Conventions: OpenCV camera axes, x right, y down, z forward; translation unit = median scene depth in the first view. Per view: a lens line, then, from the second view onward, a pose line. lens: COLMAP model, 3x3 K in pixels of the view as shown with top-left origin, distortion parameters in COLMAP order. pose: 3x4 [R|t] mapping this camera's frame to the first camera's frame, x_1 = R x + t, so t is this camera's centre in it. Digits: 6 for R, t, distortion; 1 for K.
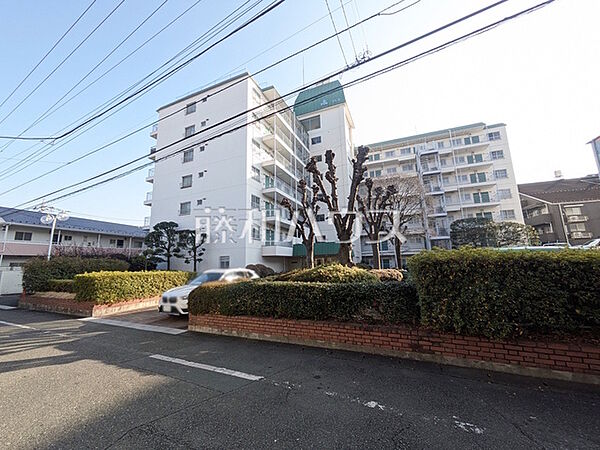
lens RADIAL K [[236.8, 0, 297.9], [0, 236.8, 221.8], [0, 0, 1]] dist [0.001432, 0.000019]
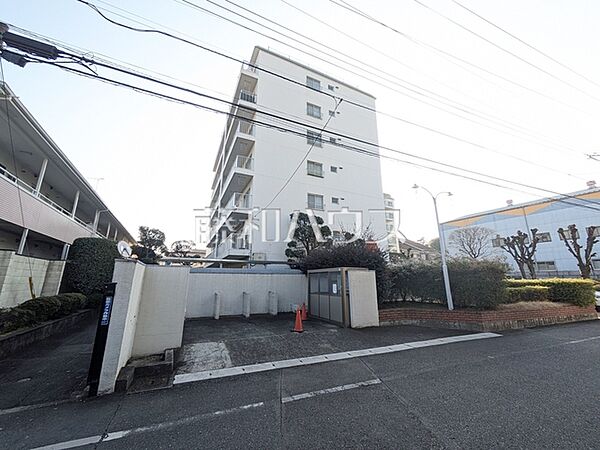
lens RADIAL K [[236.8, 0, 299.9], [0, 236.8, 227.0], [0, 0, 1]] dist [0.001432, 0.000019]
pose [[0.649994, 0.204870, 0.731803, -0.832817], [-0.146636, 0.978691, -0.143743, 0.113062], [-0.745658, -0.013877, 0.666184, 0.403318]]
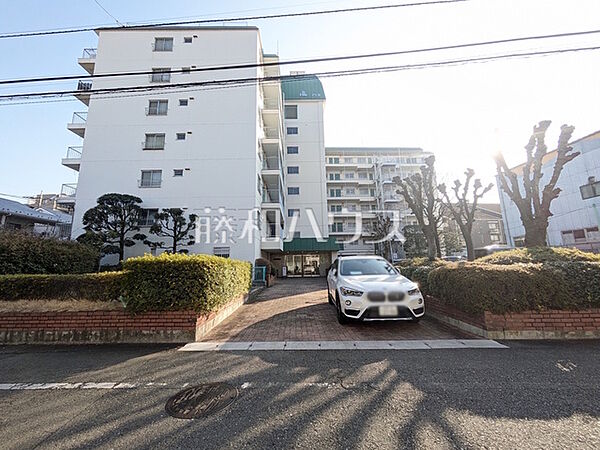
lens RADIAL K [[236.8, 0, 298.5], [0, 236.8, 220.8], [0, 0, 1]] dist [0.001432, 0.000019]
pose [[0.914850, 0.082823, 0.395209, -0.267056], [-0.076721, 0.996563, -0.031249, 0.044609], [-0.396439, -0.001732, 0.918060, 0.138228]]
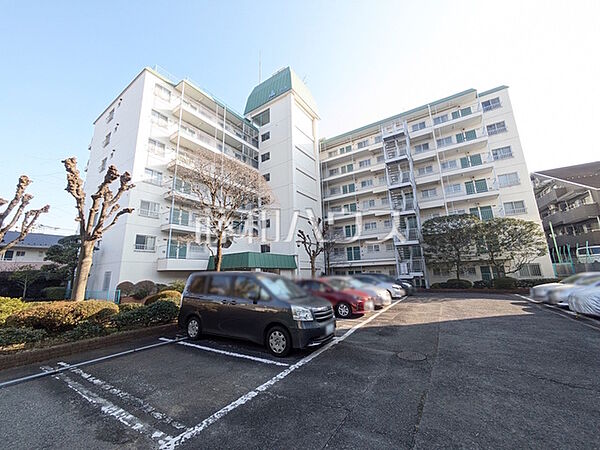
lens RADIAL K [[236.8, 0, 296.6], [0, 236.8, 221.4], [0, 0, 1]] dist [0.001432, 0.000019]
pose [[0.982050, -0.045828, -0.182971, 0.373367], [0.039330, 0.998465, -0.038992, 0.013454], [0.184477, 0.031096, 0.982345, 0.177534]]
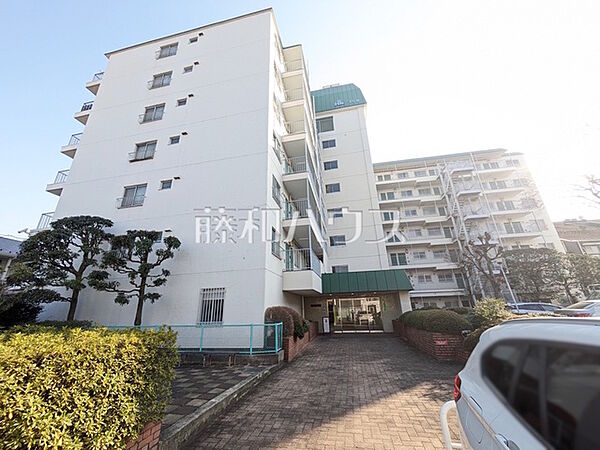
lens RADIAL K [[236.8, 0, 299.0], [0, 236.8, 220.7], [0, 0, 1]] dist [0.001432, 0.000019]
pose [[0.980155, 0.069776, 0.185547, -0.163882], [-0.033921, 0.981234, -0.189812, 0.066397], [-0.195310, 0.179751, 0.964128, 0.336833]]
